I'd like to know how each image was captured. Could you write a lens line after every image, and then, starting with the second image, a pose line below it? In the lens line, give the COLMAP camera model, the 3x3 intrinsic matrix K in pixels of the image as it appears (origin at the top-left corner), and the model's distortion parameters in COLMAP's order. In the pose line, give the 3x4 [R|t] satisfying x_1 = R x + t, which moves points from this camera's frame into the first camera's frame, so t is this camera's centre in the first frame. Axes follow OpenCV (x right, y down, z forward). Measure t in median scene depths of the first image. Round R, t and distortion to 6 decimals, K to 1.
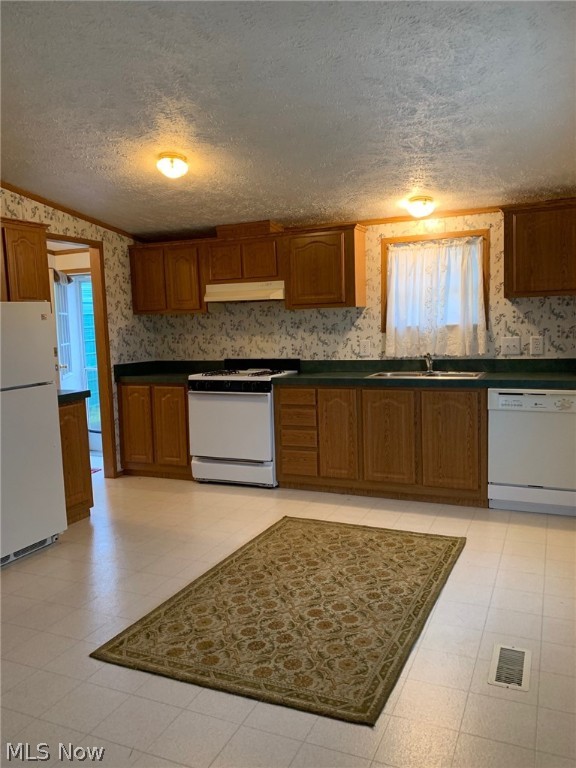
lens RADIAL K [[579.2, 0, 288.0], [0, 579.2, 384.0], [0, 0, 1]] dist [-0.000036, -0.005942]
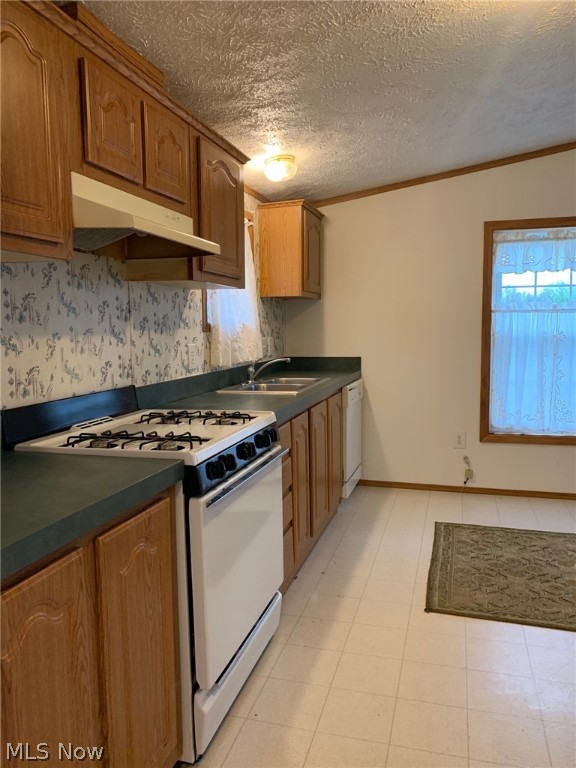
lens RADIAL K [[579.2, 0, 288.0], [0, 579.2, 384.0], [0, 0, 1]] dist [-0.000036, -0.005942]
pose [[-0.130121, -0.067404, 0.989204, -0.475078], [0.118918, 0.989424, 0.083061, -0.070271], [-0.984341, 0.128442, -0.120729, 0.951224]]
